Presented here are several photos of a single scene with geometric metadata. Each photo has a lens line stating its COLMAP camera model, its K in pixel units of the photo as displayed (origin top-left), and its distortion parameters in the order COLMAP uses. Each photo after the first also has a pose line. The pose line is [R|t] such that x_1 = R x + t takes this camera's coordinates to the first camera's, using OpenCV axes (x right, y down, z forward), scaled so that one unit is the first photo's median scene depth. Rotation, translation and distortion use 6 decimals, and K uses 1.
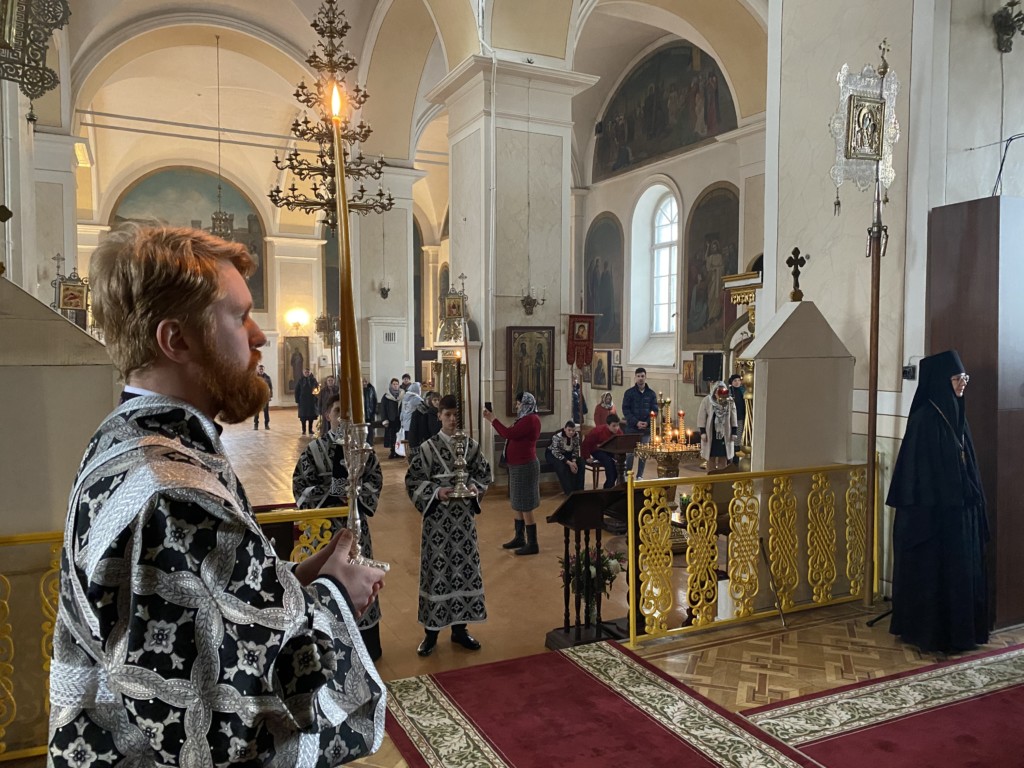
lens RADIAL K [[785.9, 0, 508.2], [0, 785.9, 383.5], [0, 0, 1]] dist [0.043012, -0.043946]
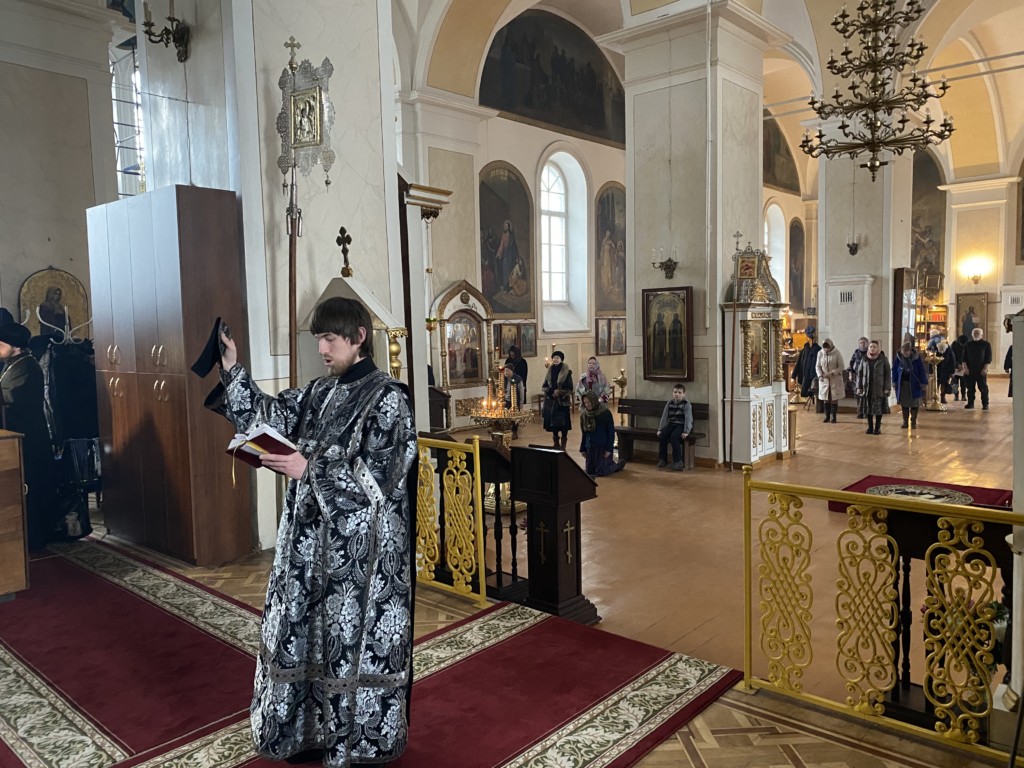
lens RADIAL K [[785.9, 0, 507.4], [0, 785.9, 386.9], [0, 0, 1]] dist [0.043012, -0.043946]
pose [[0.391855, 0.069241, -0.917418, 0.292691], [-0.019113, 0.997561, 0.067126, -0.005780], [0.919828, -0.008769, 0.392223, 0.181113]]
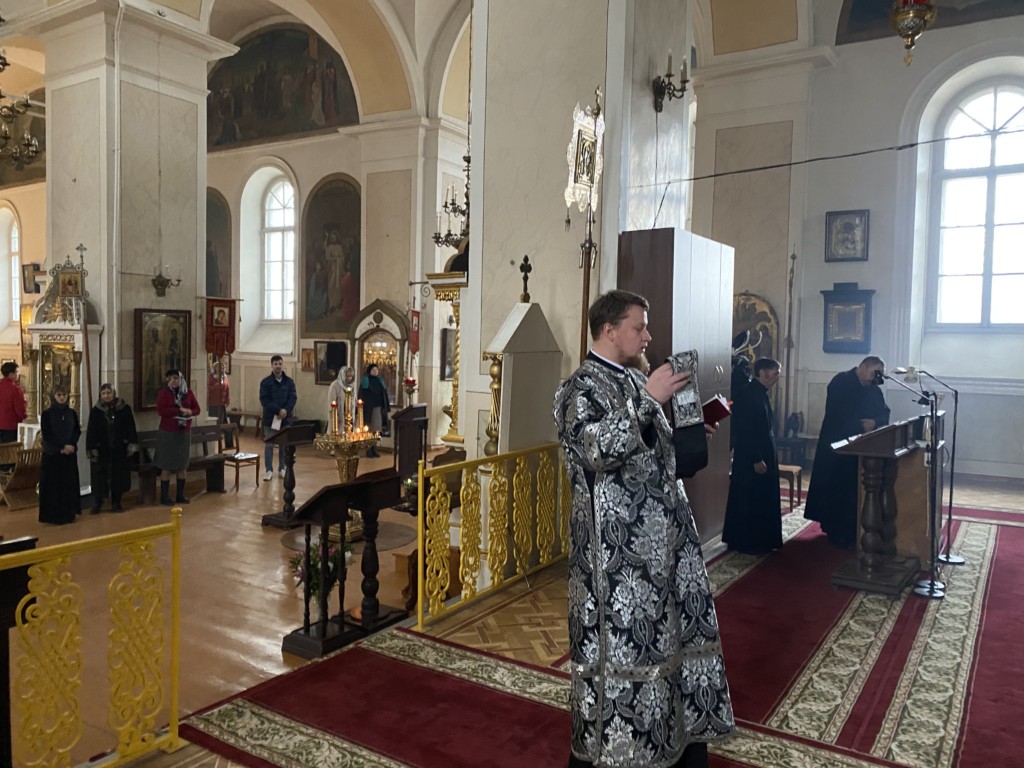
lens RADIAL K [[785.9, 0, 515.2], [0, 785.9, 377.9], [0, 0, 1]] dist [0.043012, -0.043946]
pose [[0.849055, -0.009100, 0.528227, -0.108017], [0.003835, 0.999931, 0.011062, -0.003306], [-0.528291, -0.007367, 0.849031, 0.020845]]
